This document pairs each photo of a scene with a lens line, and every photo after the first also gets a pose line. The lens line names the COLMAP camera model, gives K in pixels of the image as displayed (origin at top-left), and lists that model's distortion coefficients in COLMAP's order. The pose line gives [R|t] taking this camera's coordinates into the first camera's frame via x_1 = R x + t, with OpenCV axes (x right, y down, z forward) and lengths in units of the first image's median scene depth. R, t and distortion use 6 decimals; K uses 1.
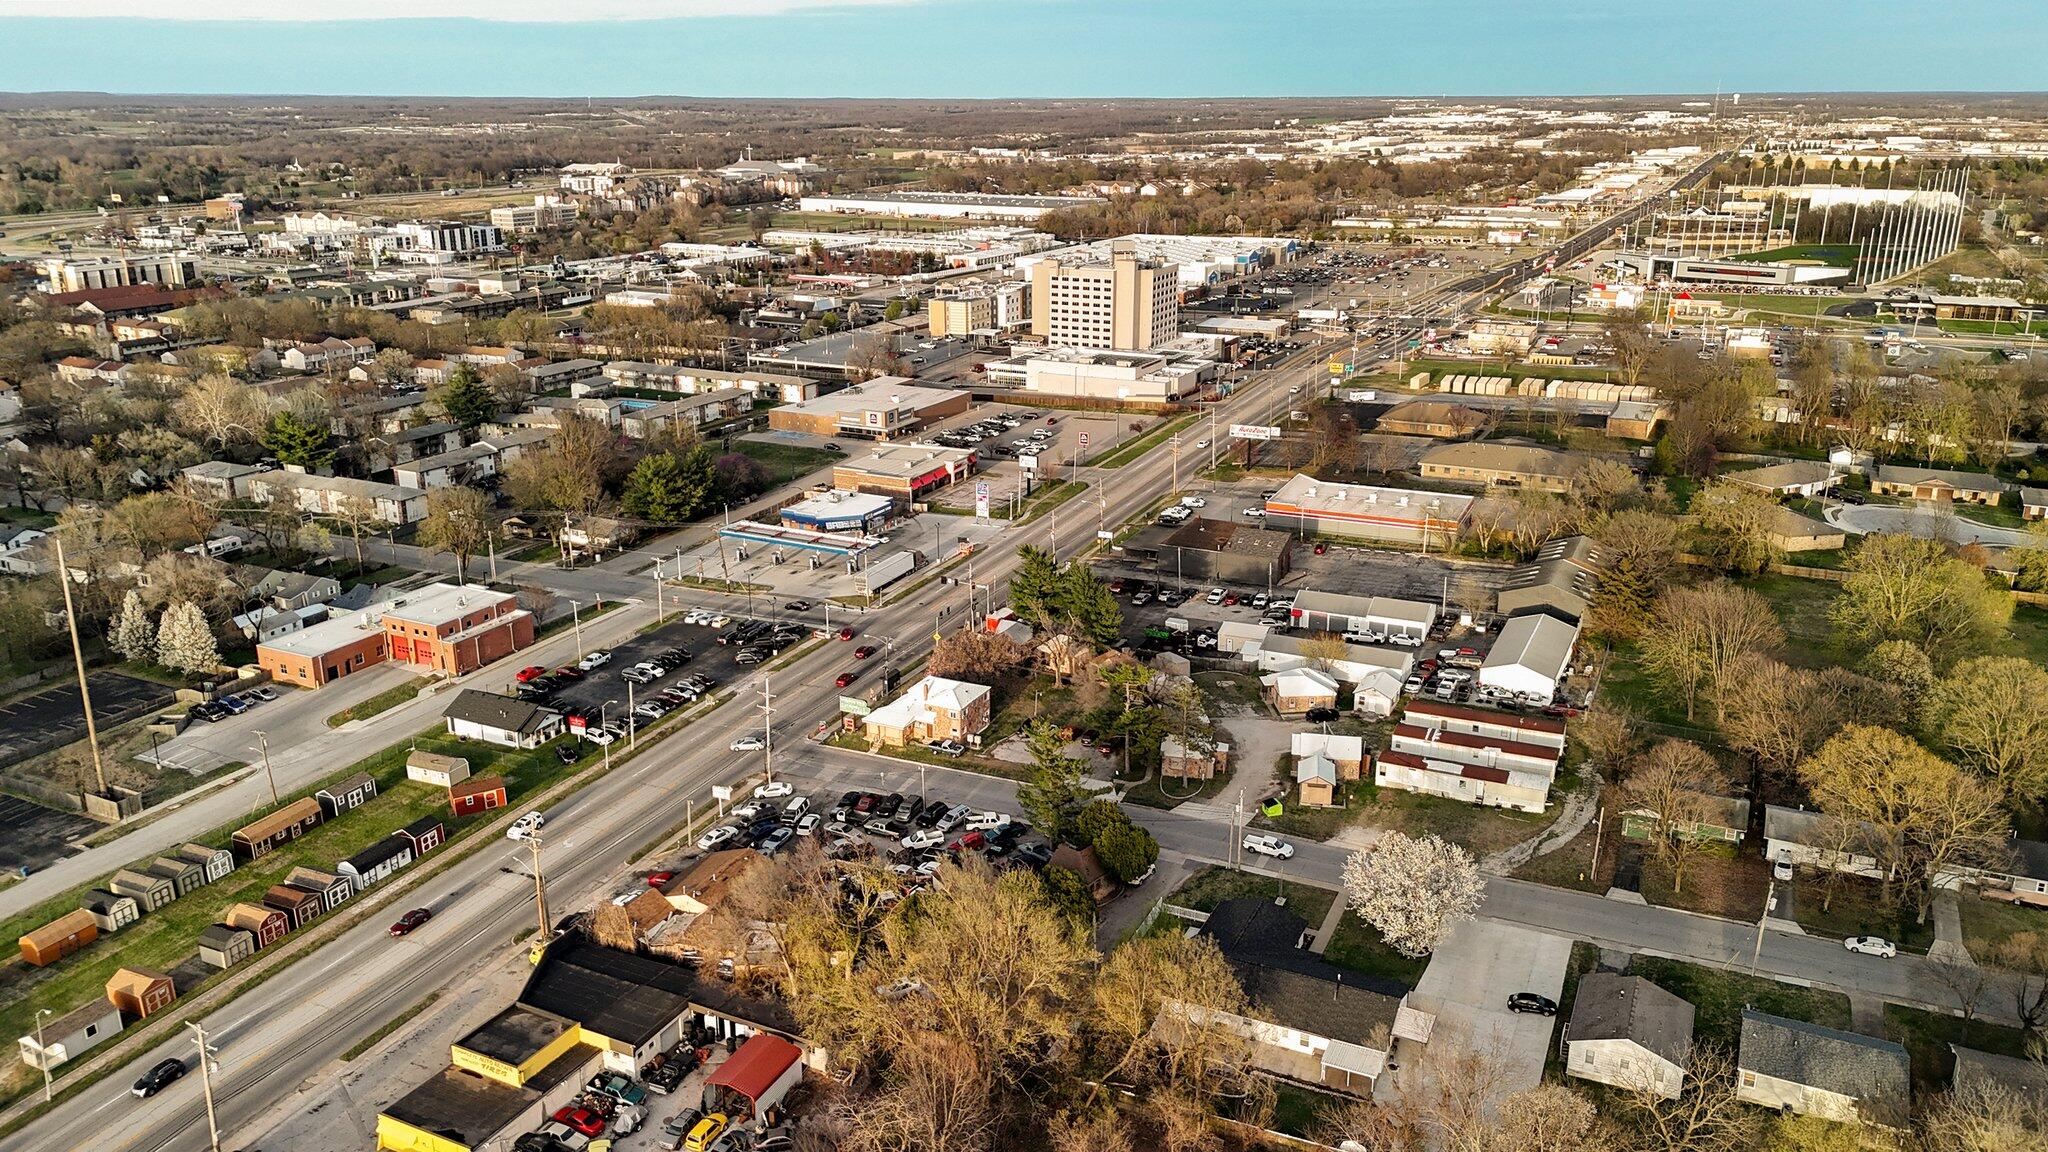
lens RADIAL K [[1503.1, 0, 1029.8], [0, 1503.1, 573.4], [0, 0, 1]] dist [0.100225, -0.115690]
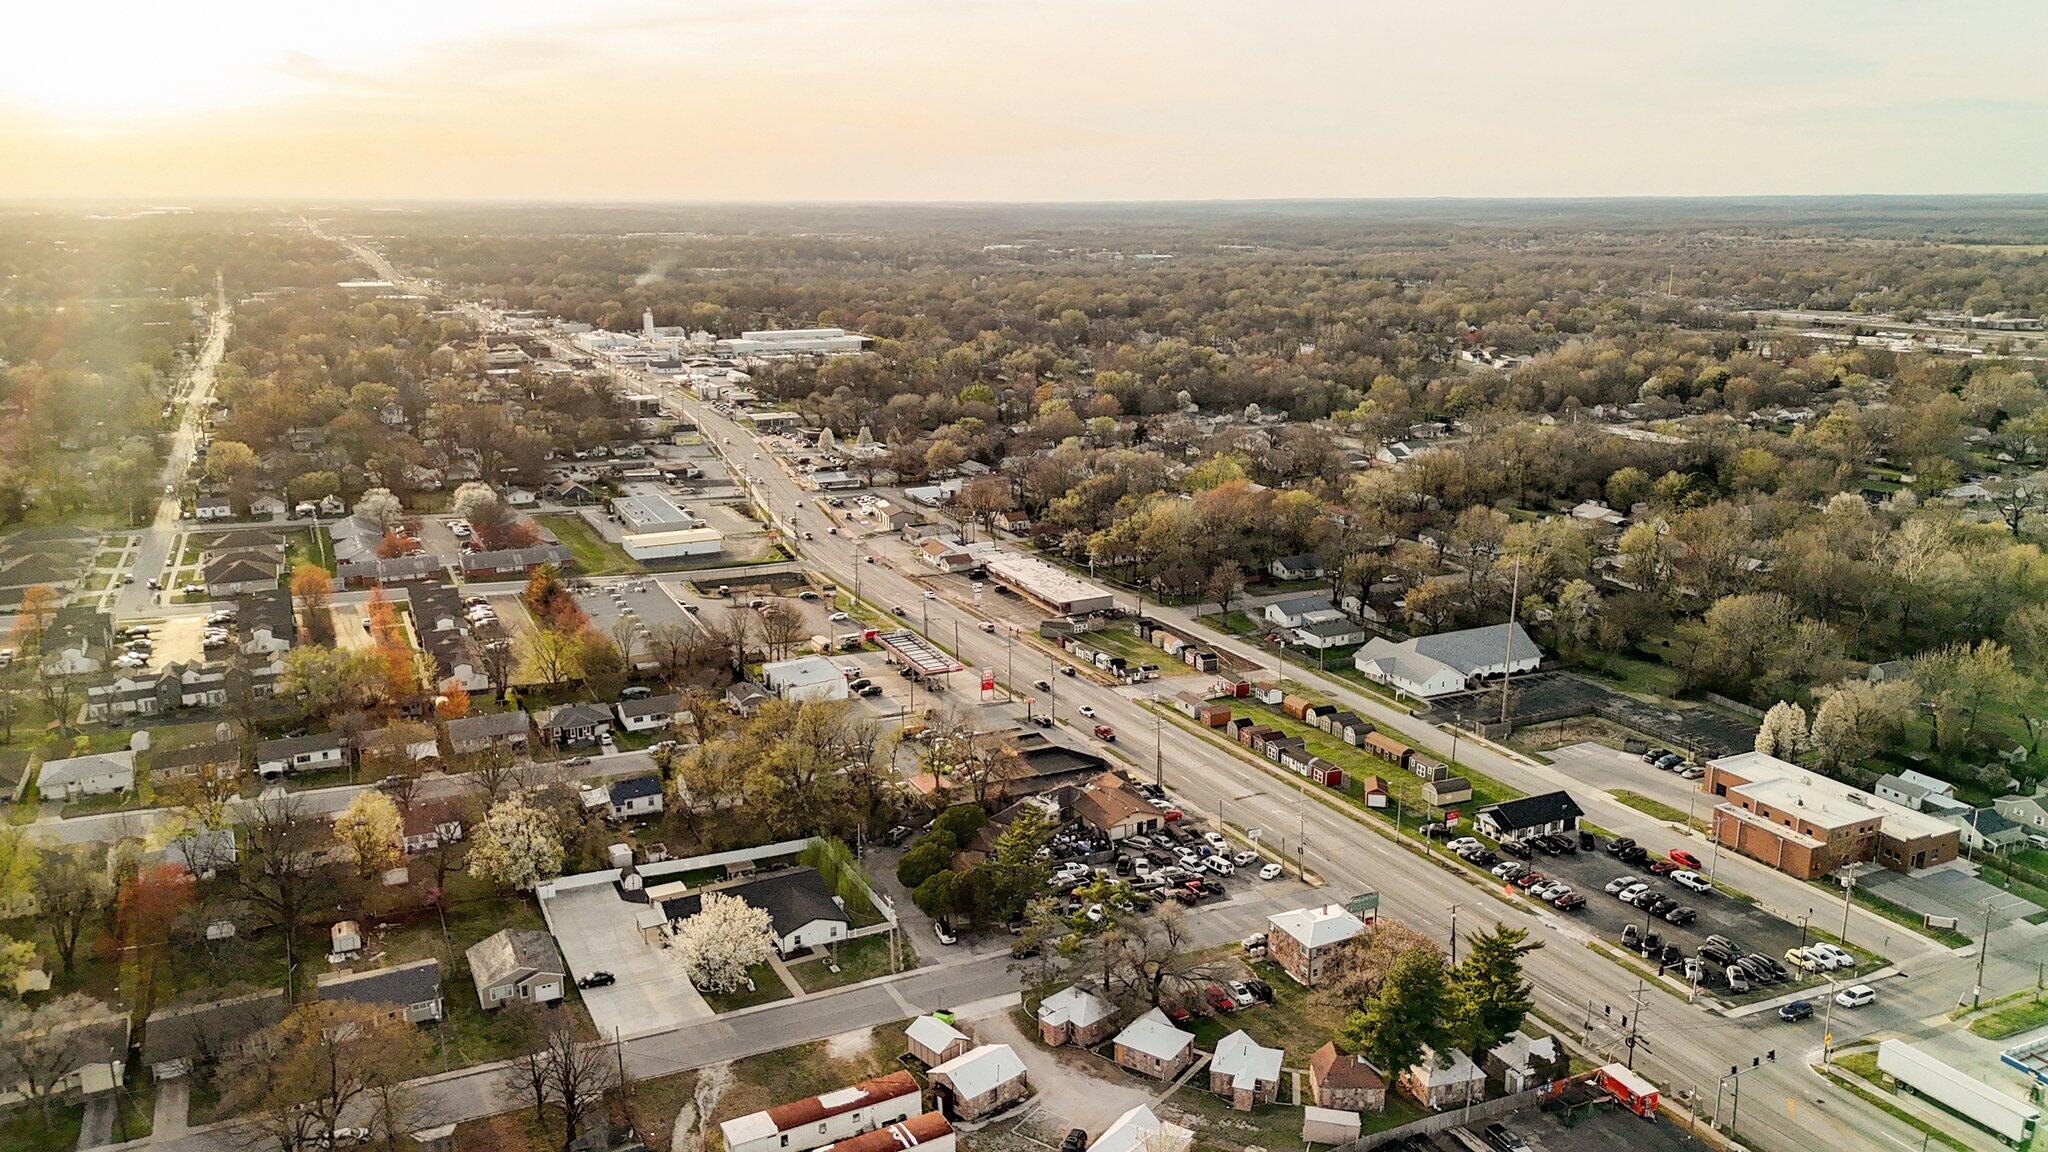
lens RADIAL K [[1503.1, 0, 1029.8], [0, 1503.1, 573.4], [0, 0, 1]] dist [0.100225, -0.115690]
pose [[-0.620200, 0.188675, -0.761416, 0.568058], [-0.234450, 0.881695, 0.409448, -0.353268], [0.748589, 0.432453, -0.502592, 0.991884]]
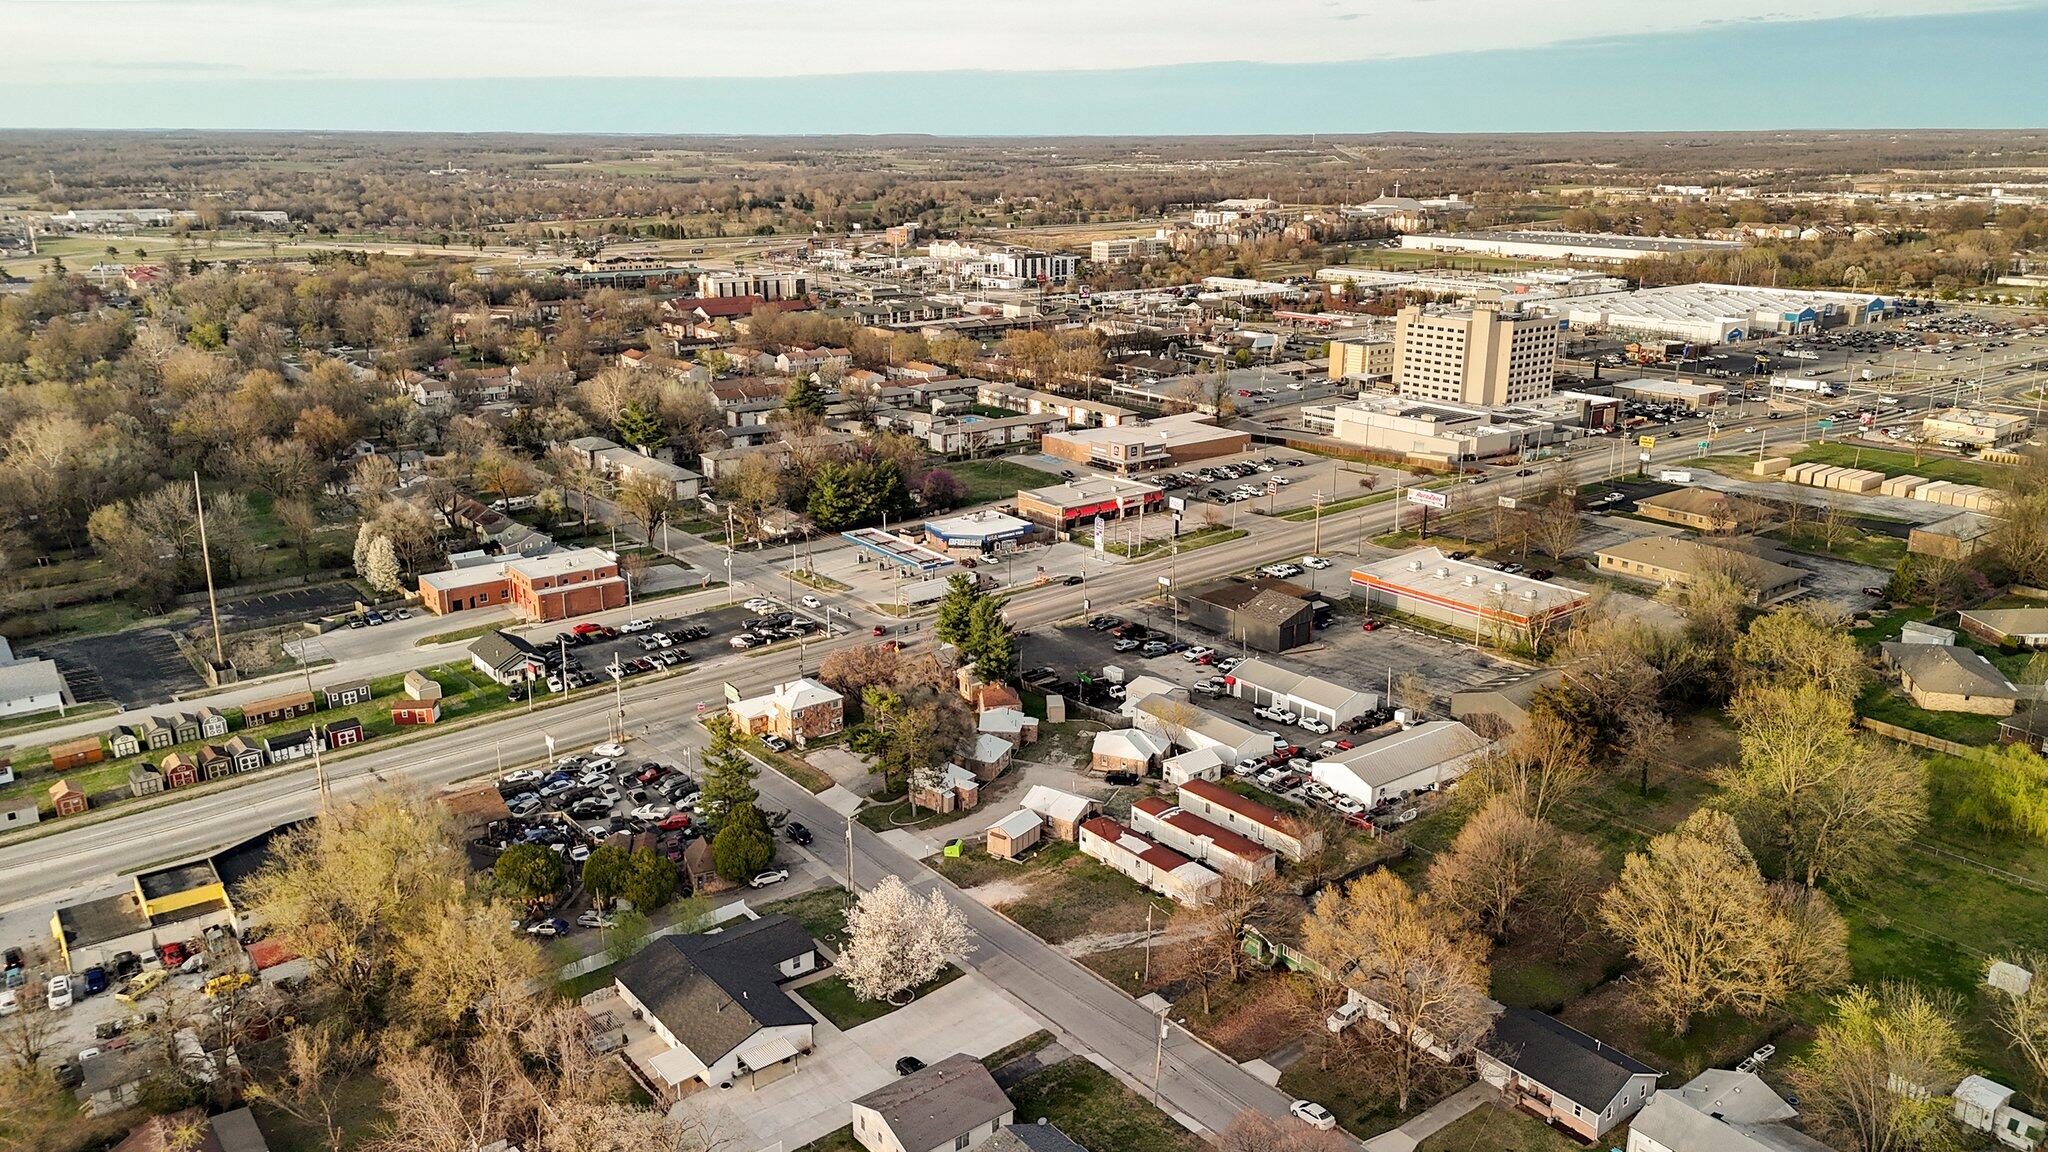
lens RADIAL K [[1503.1, 0, 1029.8], [0, 1503.1, 573.4], [0, 0, 1]] dist [0.100225, -0.115690]
pose [[0.895090, 0.124868, -0.428045, 0.435121], [-0.133954, 0.990947, 0.008963, -0.030533], [0.425289, 0.049316, 0.903713, 0.070368]]
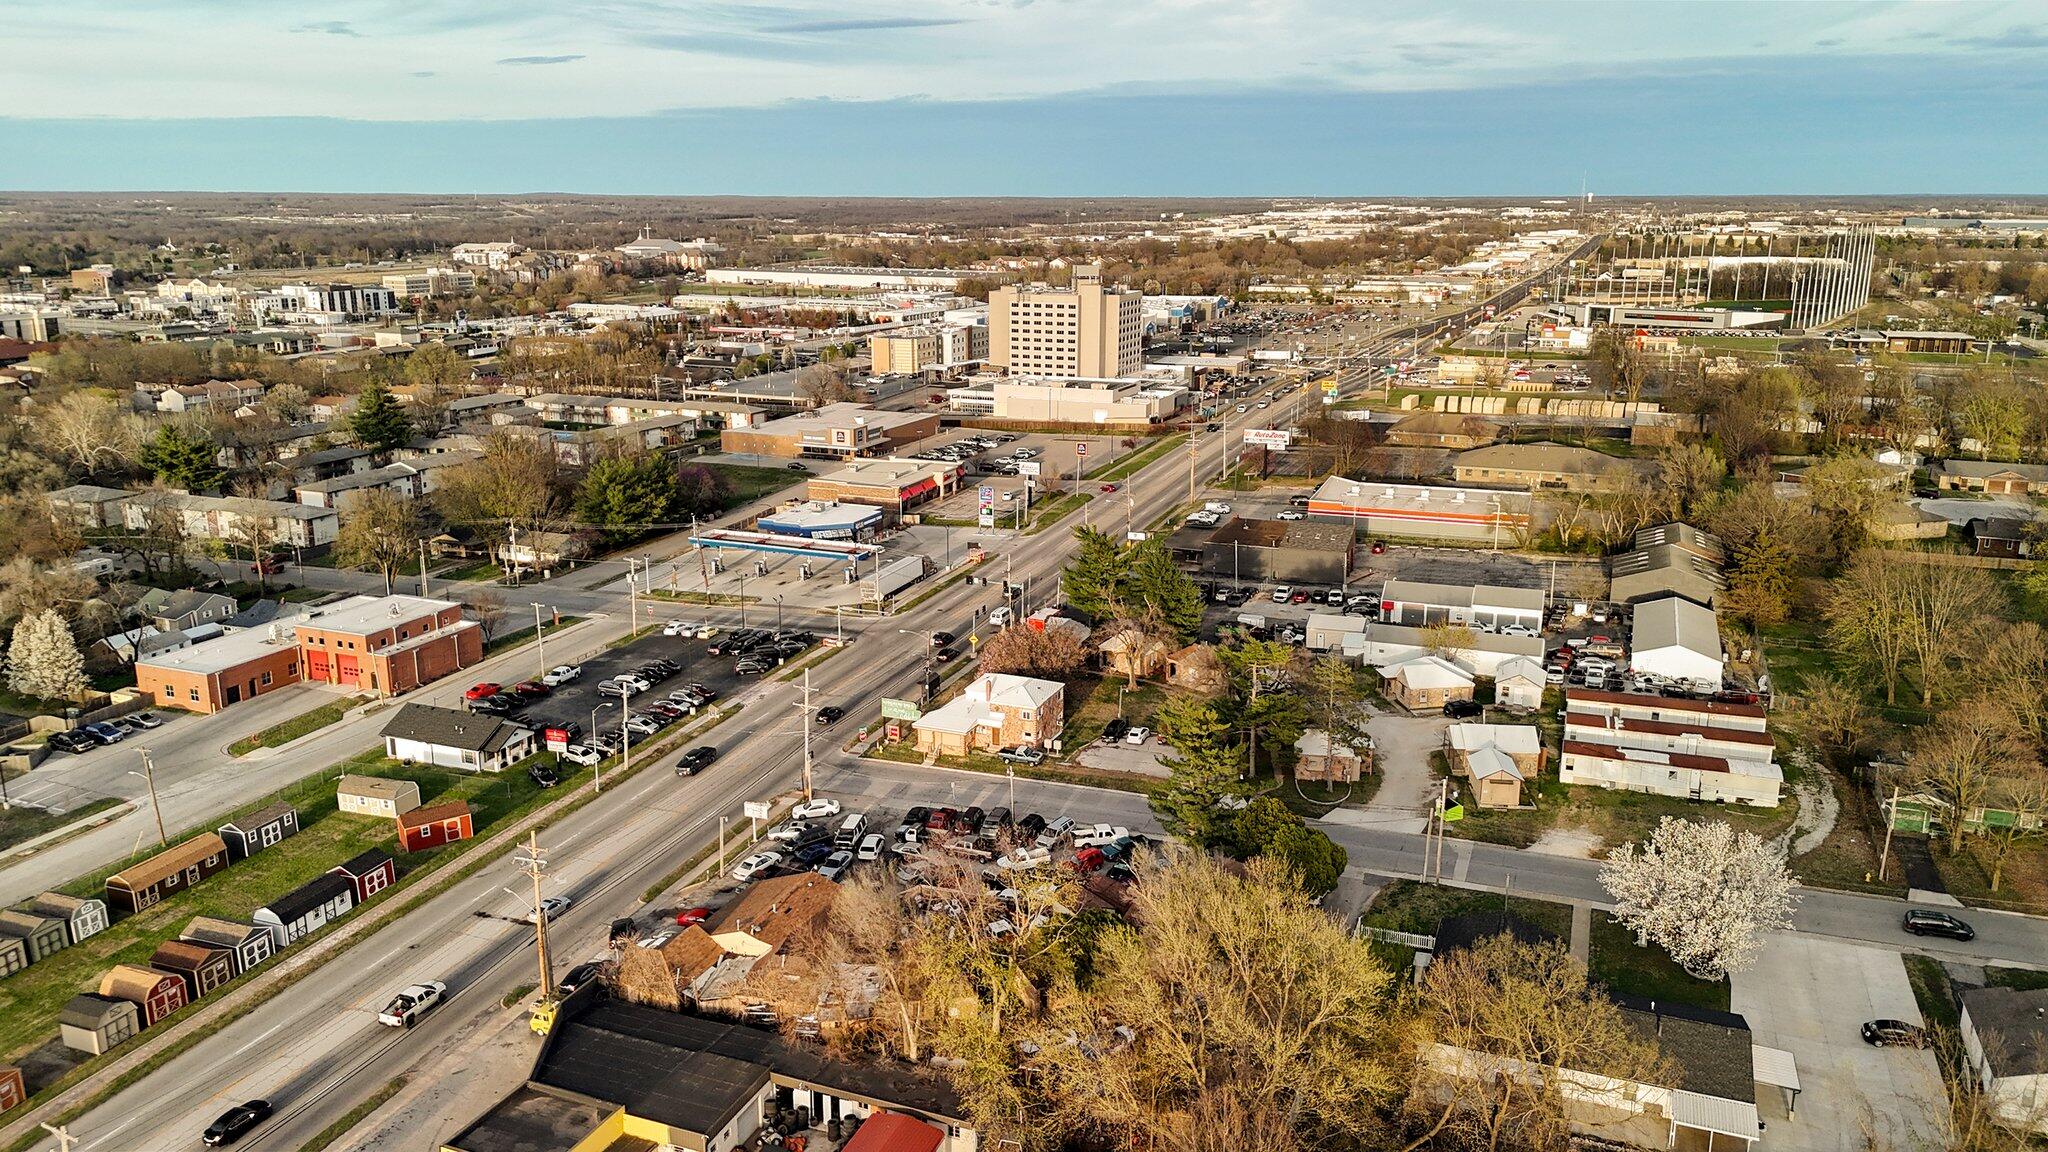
lens RADIAL K [[1490.8, 0, 1031.9], [0, 1490.8, 567.7], [0, 0, 1]] dist [0.093931, -0.099794]
pose [[0.997148, -0.015299, 0.073907, -0.083668], [0.019918, 0.997867, -0.062164, 0.050555], [-0.072799, 0.063459, 0.995326, 0.148296]]
